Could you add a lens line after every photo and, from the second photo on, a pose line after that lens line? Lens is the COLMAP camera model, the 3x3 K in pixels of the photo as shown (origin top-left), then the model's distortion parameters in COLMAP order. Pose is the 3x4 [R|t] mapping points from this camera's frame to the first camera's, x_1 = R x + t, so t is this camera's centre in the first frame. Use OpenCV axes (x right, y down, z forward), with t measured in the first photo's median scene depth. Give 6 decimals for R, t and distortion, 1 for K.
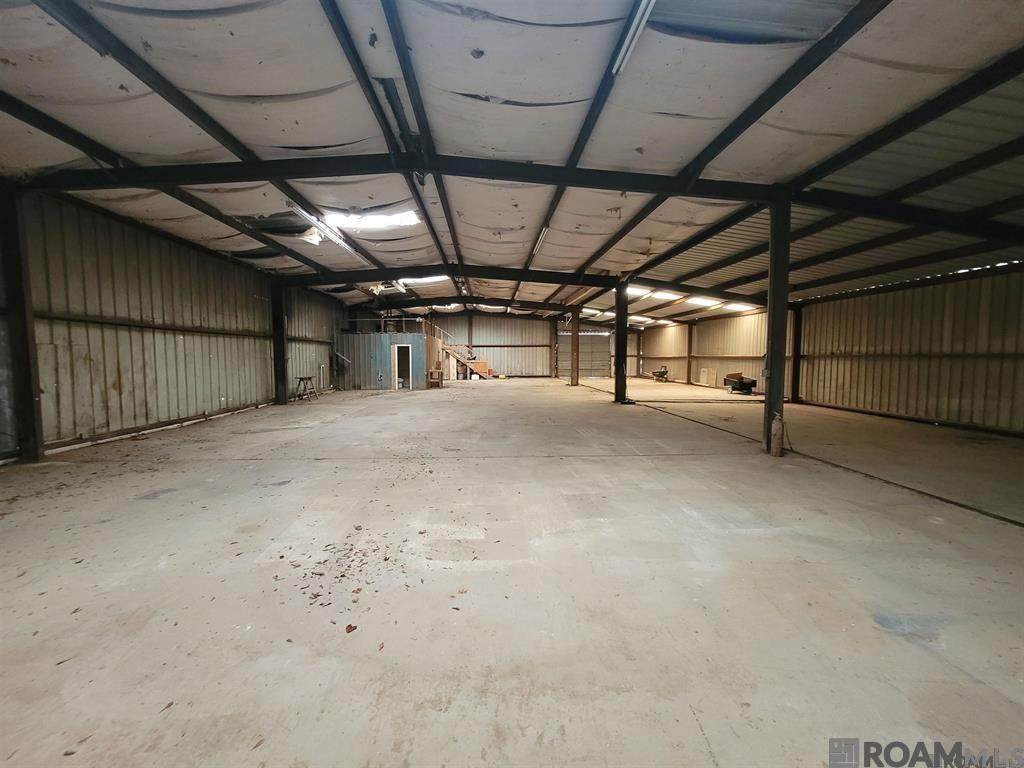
lens RADIAL K [[412.7, 0, 512.0], [0, 412.7, 382.9], [0, 0, 1]] dist [0.002692, -0.000074]
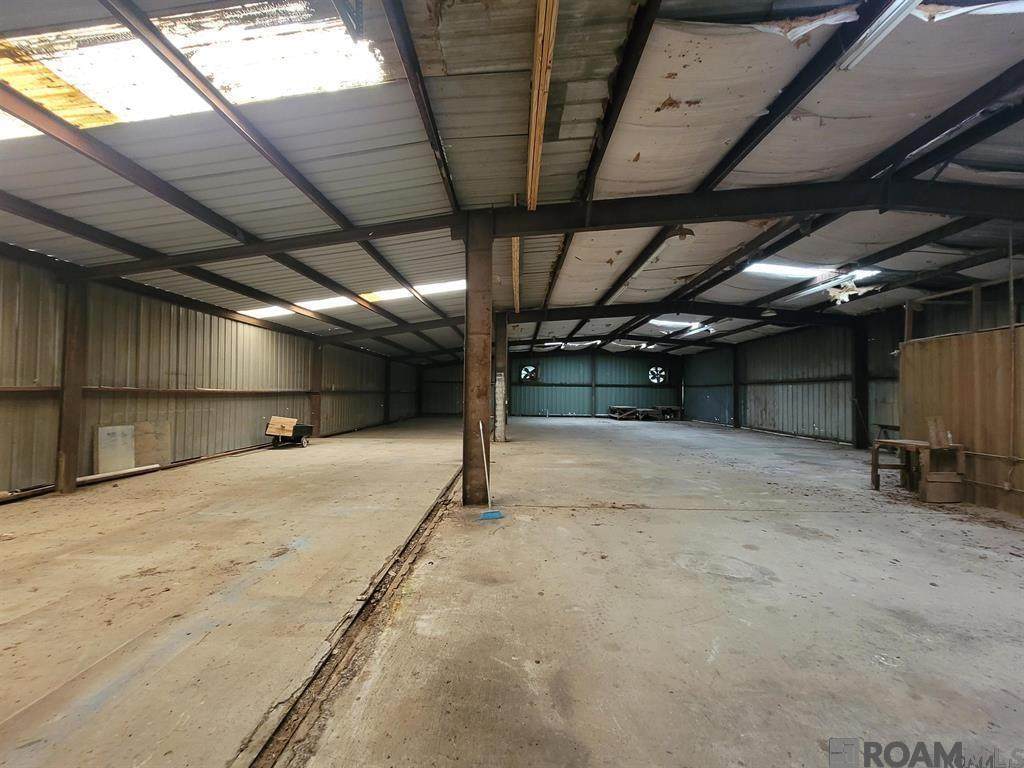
lens RADIAL K [[412.7, 0, 511.1], [0, 412.7, 388.3], [0, 0, 1]] dist [0.002692, -0.000074]
pose [[-0.997438, 0.003168, 0.071465, 0.228549], [0.007125, 0.998450, 0.055193, -0.191067], [-0.071179, 0.055561, -0.995915, 2.615087]]
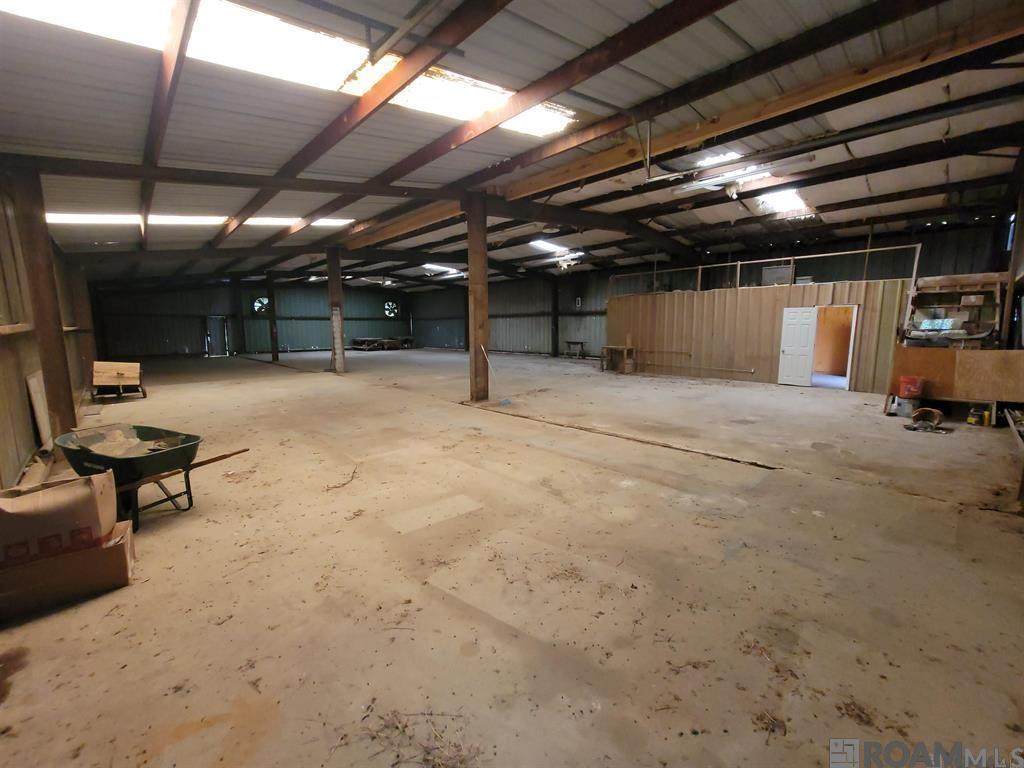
lens RADIAL K [[412.7, 0, 488.3], [0, 412.7, 379.9], [0, 0, 1]] dist [0.002692, -0.000074]
pose [[-0.785882, 0.098318, -0.610510, 0.810840], [-0.024574, 0.981534, 0.189702, -0.205175], [0.617888, 0.164086, -0.768954, 2.720183]]
